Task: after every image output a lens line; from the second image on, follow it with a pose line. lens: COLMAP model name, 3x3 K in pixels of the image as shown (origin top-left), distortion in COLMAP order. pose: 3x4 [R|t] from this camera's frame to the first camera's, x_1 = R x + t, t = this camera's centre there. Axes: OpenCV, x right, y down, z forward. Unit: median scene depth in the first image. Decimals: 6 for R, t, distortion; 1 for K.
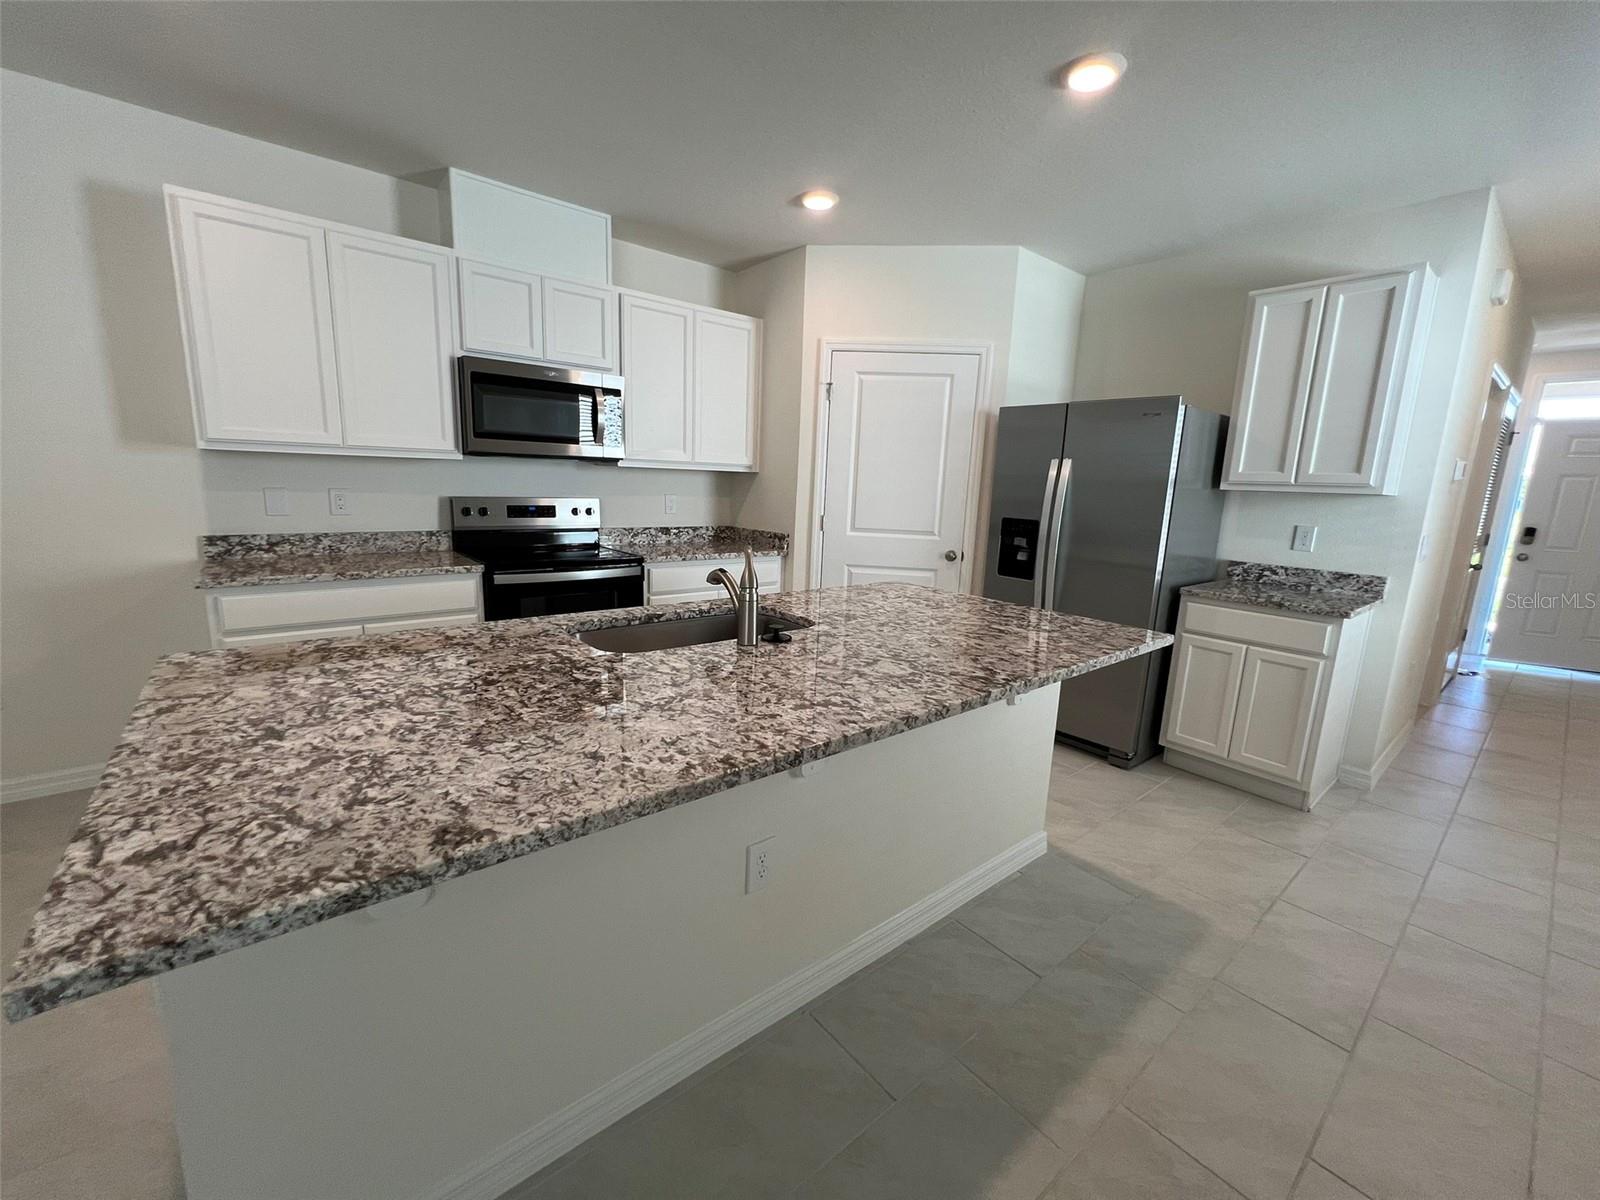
lens RADIAL K [[643.8, 0, 797.0], [0, 643.8, 595.8], [0, 0, 1]] dist [-0.001475, -0.000192]
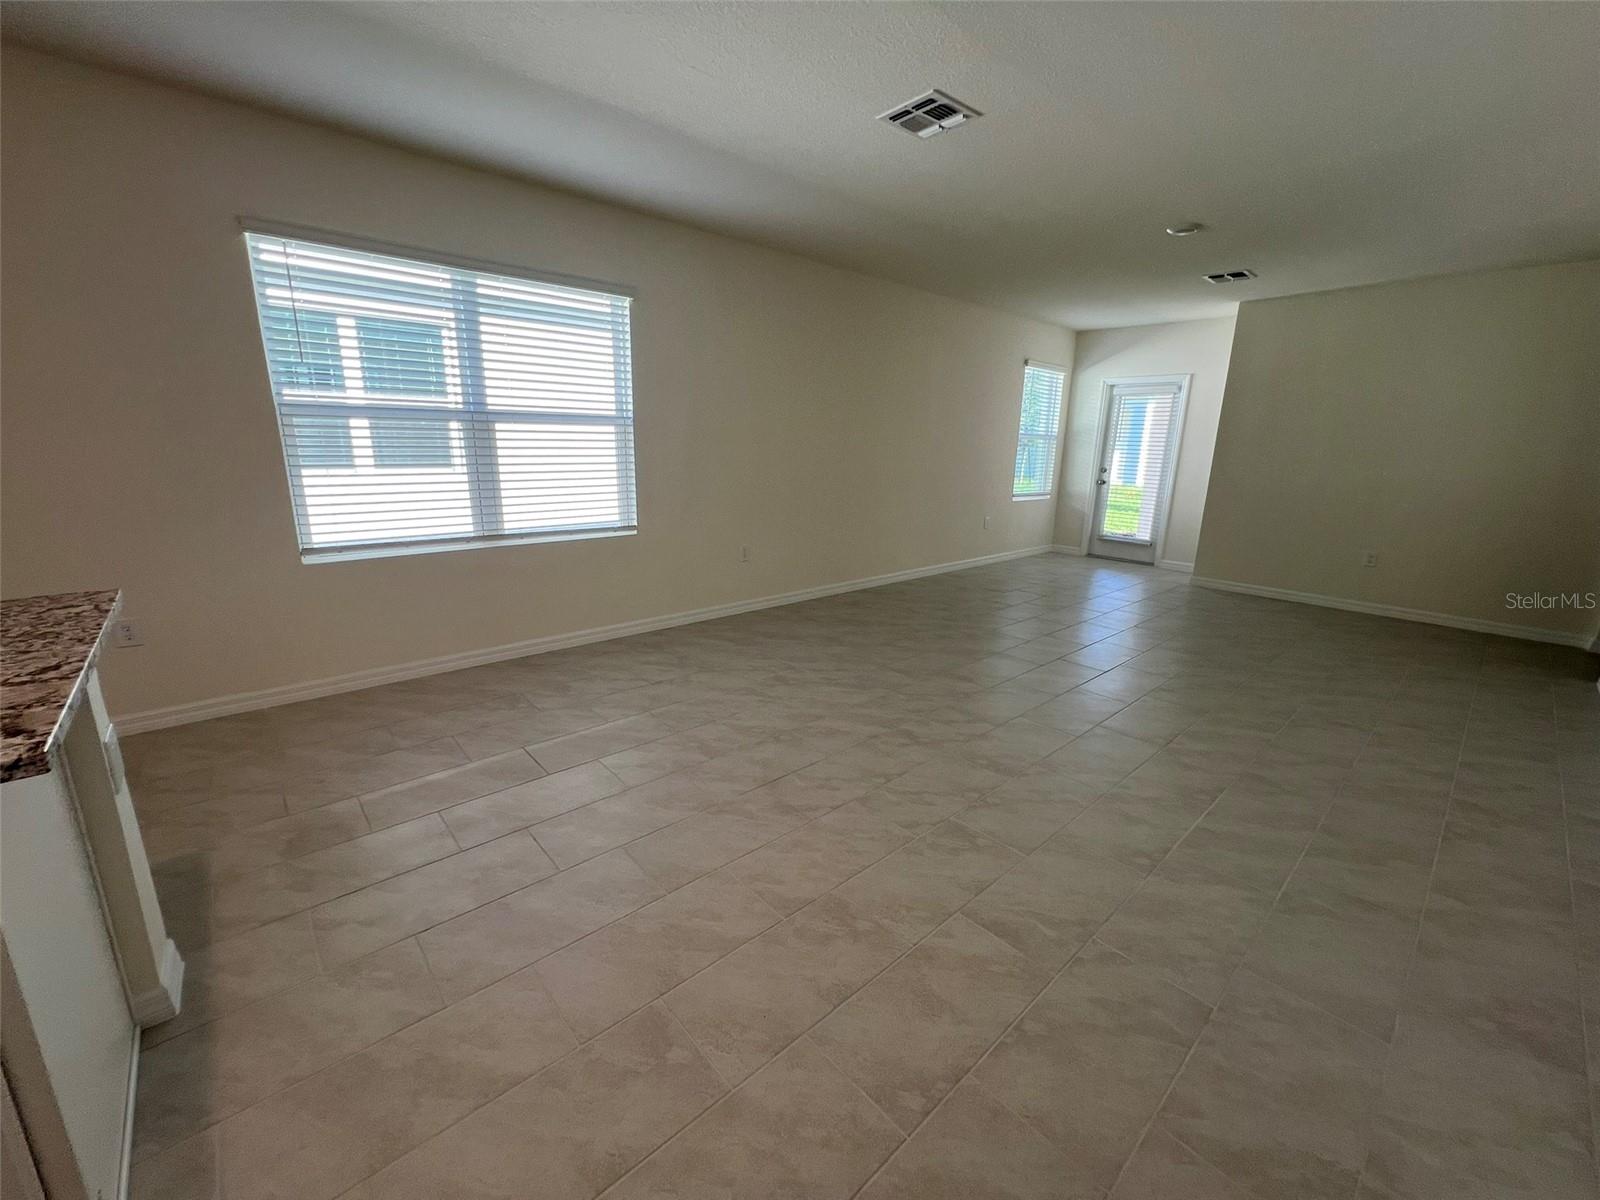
lens RADIAL K [[643.8, 0, 801.7], [0, 643.8, 600.8], [0, 0, 1]] dist [-0.001475, -0.000192]
pose [[-0.997400, -0.043174, -0.057702, -0.808986], [-0.063253, 0.908139, 0.413862, -0.161386], [0.034533, 0.416436, -0.908509, 0.737413]]
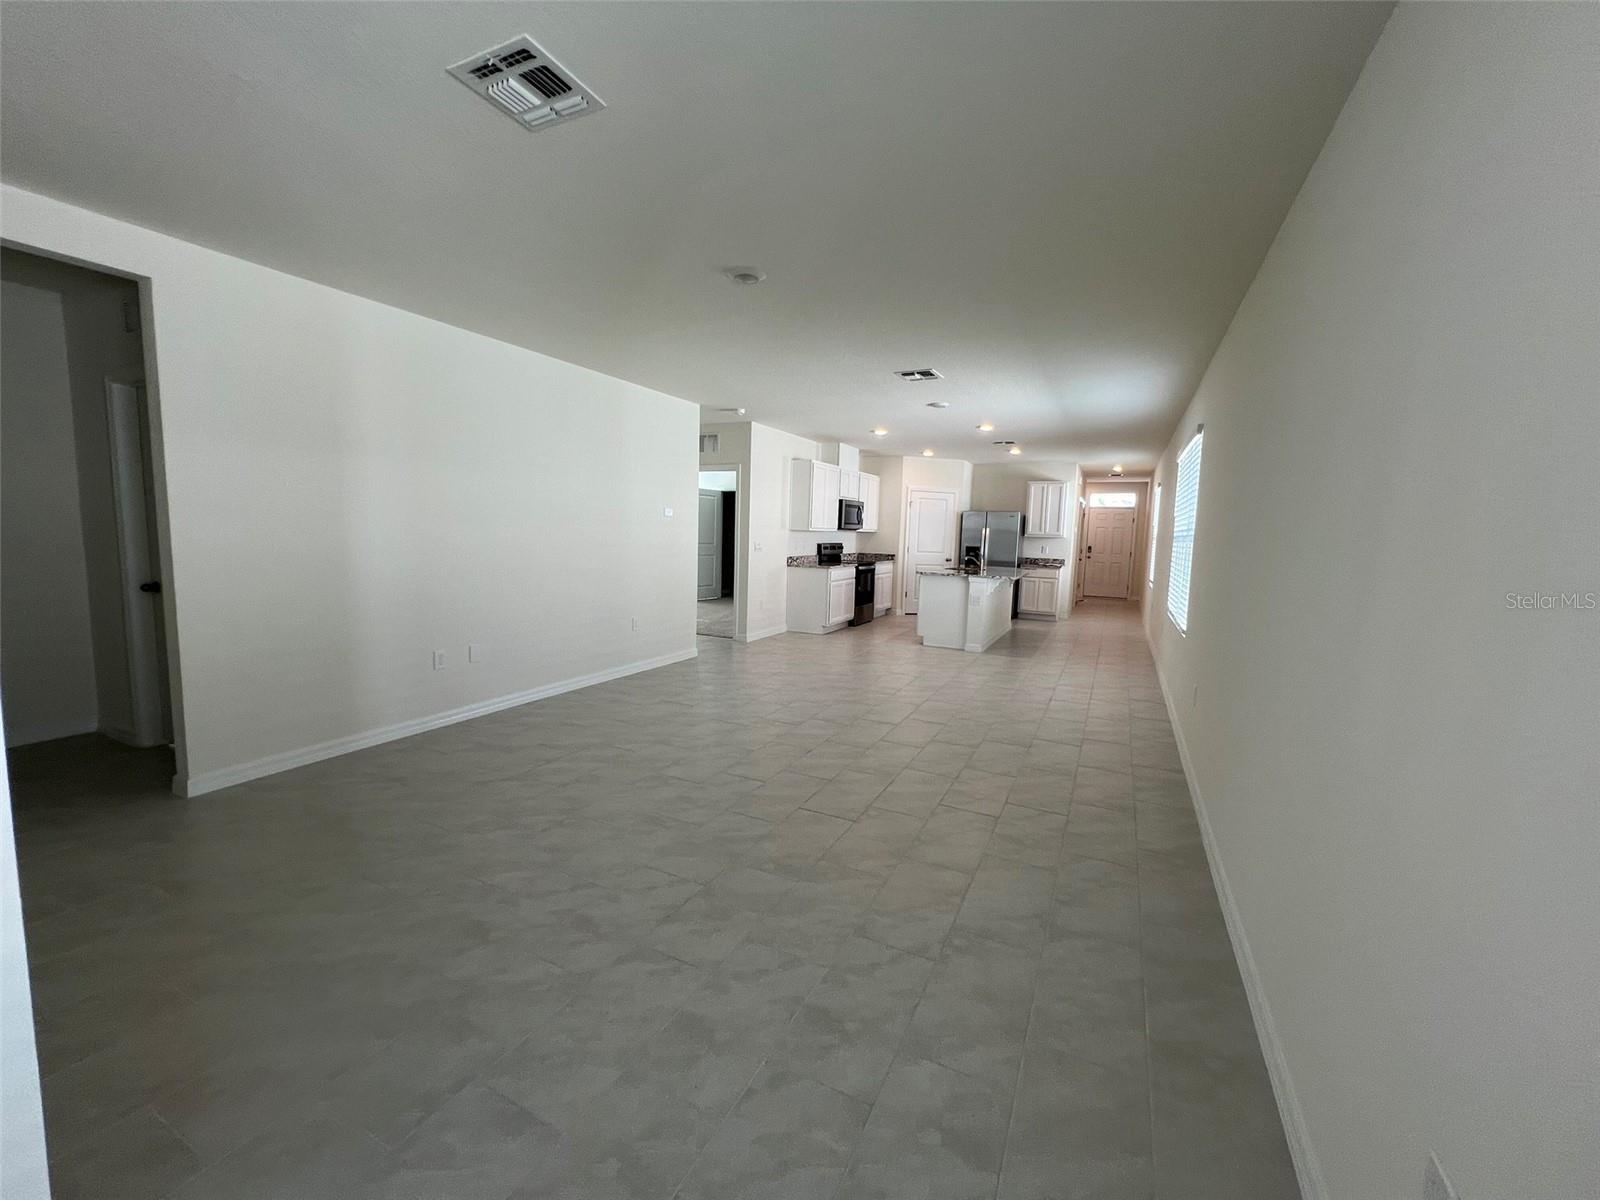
lens RADIAL K [[643.8, 0, 802.6], [0, 643.8, 599.5], [0, 0, 1]] dist [-0.001475, -0.000192]
pose [[0.911775, -0.056755, 0.406749, -2.045912], [0.079906, 0.995994, -0.040146, 0.236680], [-0.402841, 0.069106, 0.912658, -1.813011]]
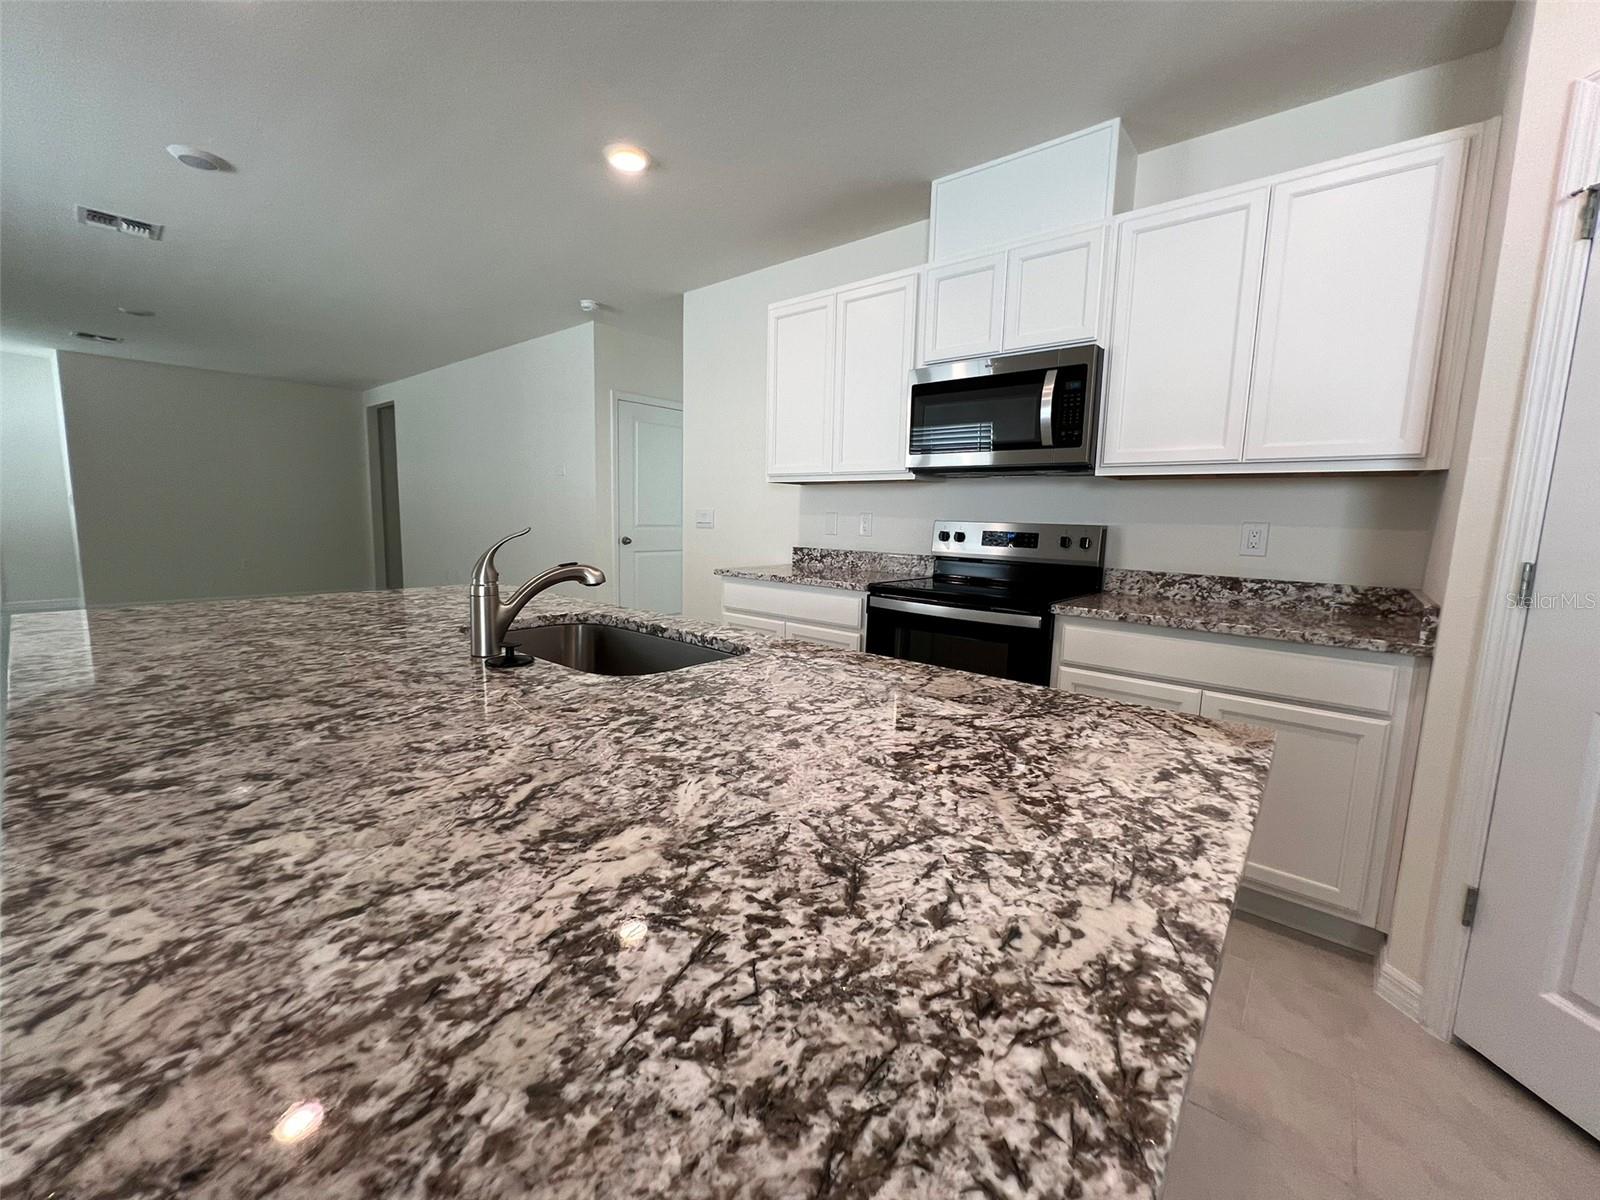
lens RADIAL K [[643.8, 0, 801.1], [0, 643.8, 597.4], [0, 0, 1]] dist [-0.001475, -0.000192]
pose [[0.185338, 0.091035, -0.978449, 0.410237], [-0.195685, 0.979177, 0.054036, -0.058491], [0.962994, 0.181453, 0.199293, 0.686421]]
